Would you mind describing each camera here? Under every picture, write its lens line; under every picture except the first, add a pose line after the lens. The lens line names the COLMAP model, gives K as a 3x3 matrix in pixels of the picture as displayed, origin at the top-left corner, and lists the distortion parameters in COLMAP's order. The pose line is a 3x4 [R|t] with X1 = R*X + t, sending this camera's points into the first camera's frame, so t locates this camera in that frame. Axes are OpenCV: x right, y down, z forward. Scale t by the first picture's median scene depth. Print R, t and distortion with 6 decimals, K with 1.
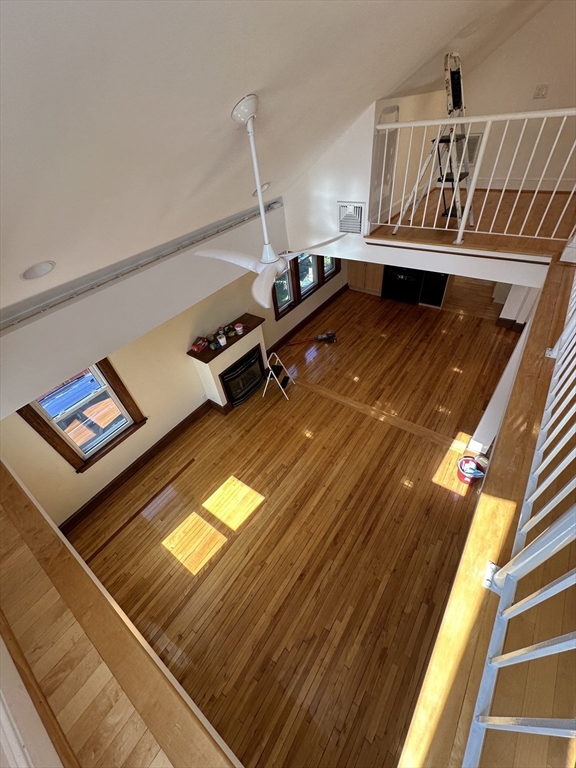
lens RADIAL K [[305.1, 0, 288.0], [0, 305.1, 384.0], [0, 0, 1]] dist [-0.002156, 0.000269]
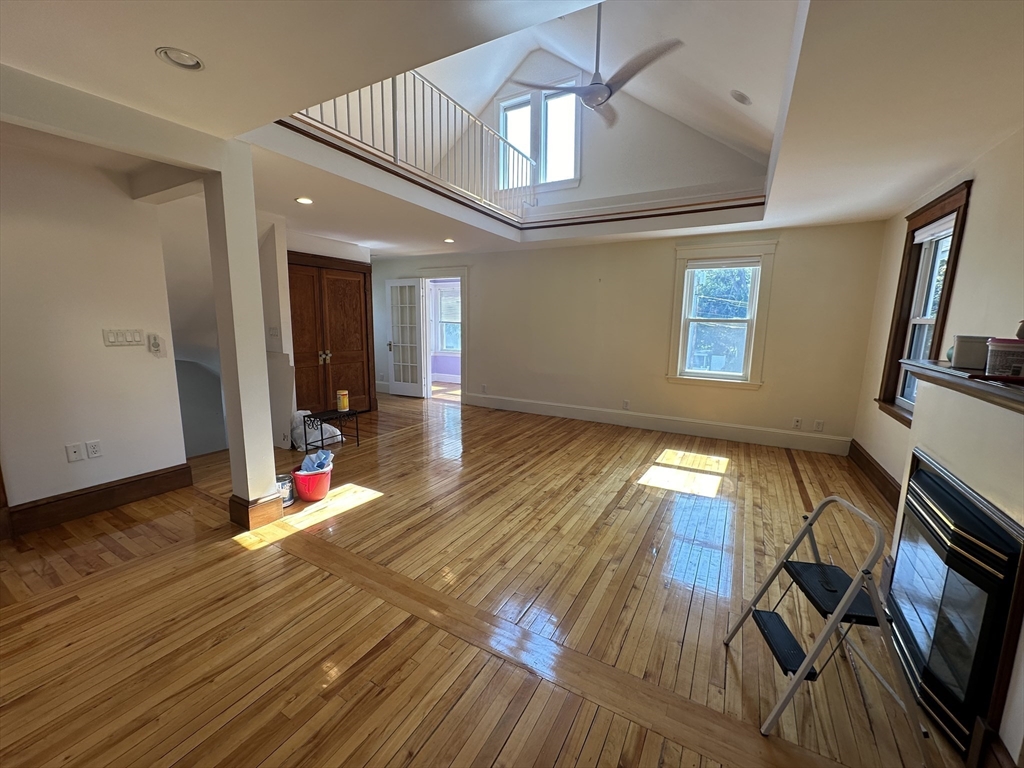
lens RADIAL K [[406.7, 0, 511.2], [0, 406.7, 383.1], [0, 0, 1]] dist [-0.002156, 0.000269]
pose [[-0.989189, 0.105302, -0.102062, 0.256027], [-0.015705, 0.615902, 0.787666, -0.462790], [0.145803, 0.780753, -0.607590, 1.364366]]
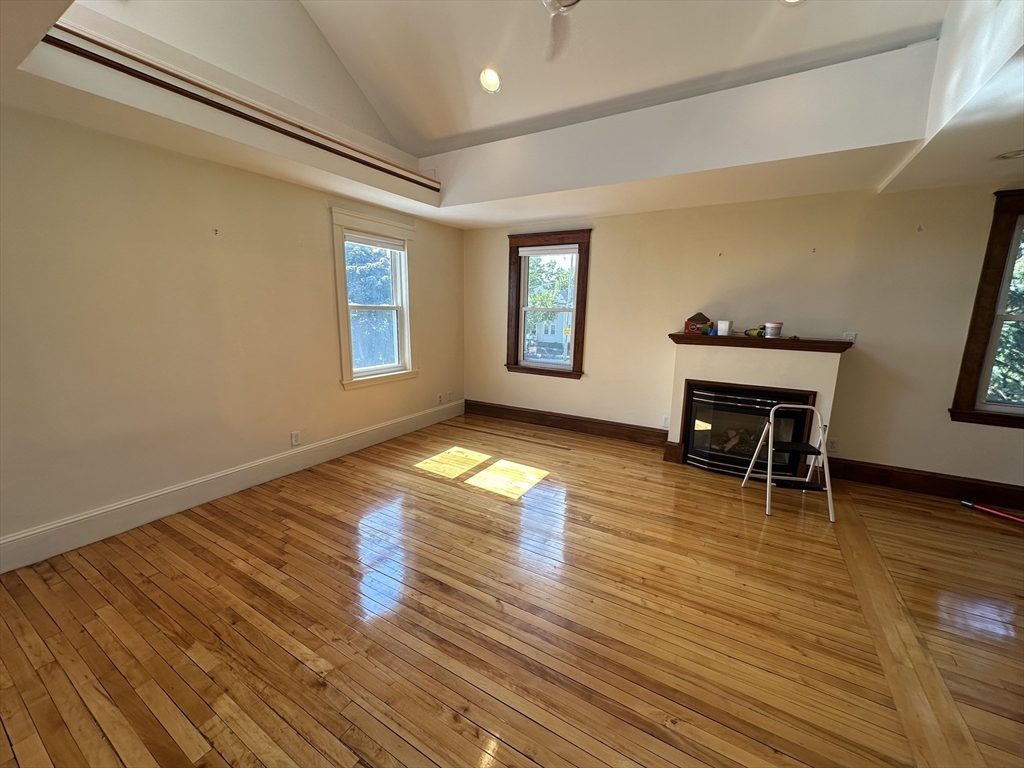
lens RADIAL K [[406.7, 0, 511.2], [0, 406.7, 383.1], [0, 0, 1]] dist [-0.002156, 0.000269]
pose [[0.092237, 0.280995, -0.955267, 0.600282], [-0.694246, 0.705871, 0.140601, 0.121447], [0.713803, 0.650222, 0.260187, 0.666175]]
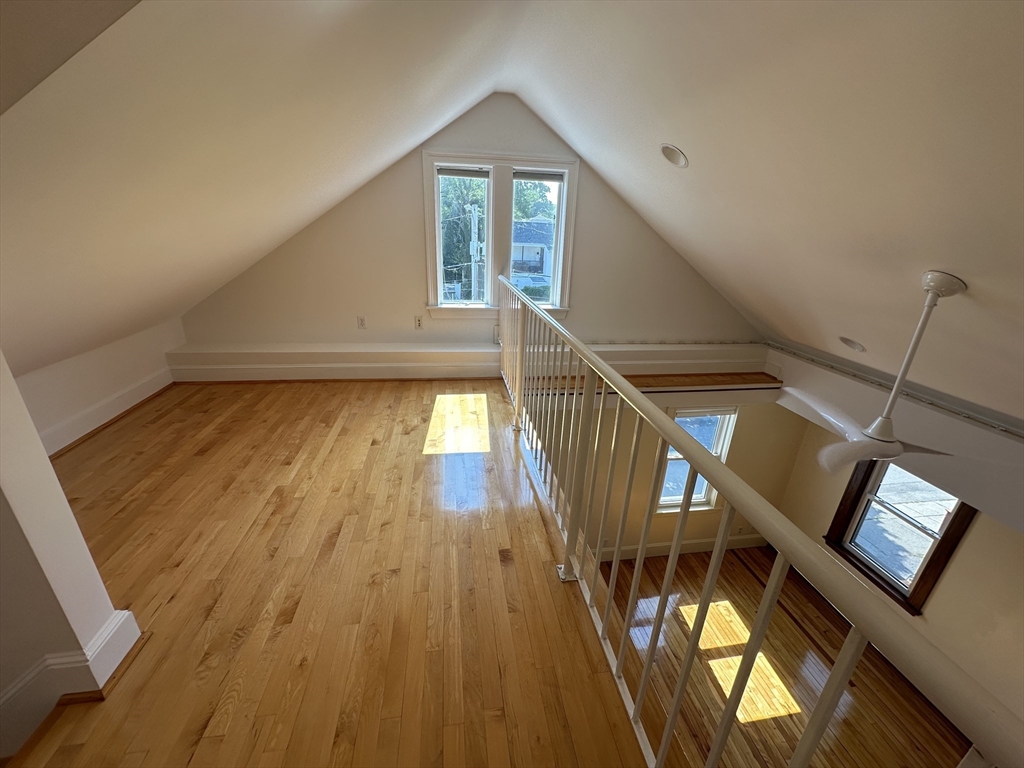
lens RADIAL K [[406.7, 0, 511.2], [0, 406.7, 383.1], [0, 0, 1]] dist [-0.002156, 0.000269]
pose [[-0.703221, 0.324261, -0.632720, 0.606242], [-0.458342, 0.473559, 0.752107, -0.417595], [0.543509, 0.818899, -0.184395, 0.299615]]
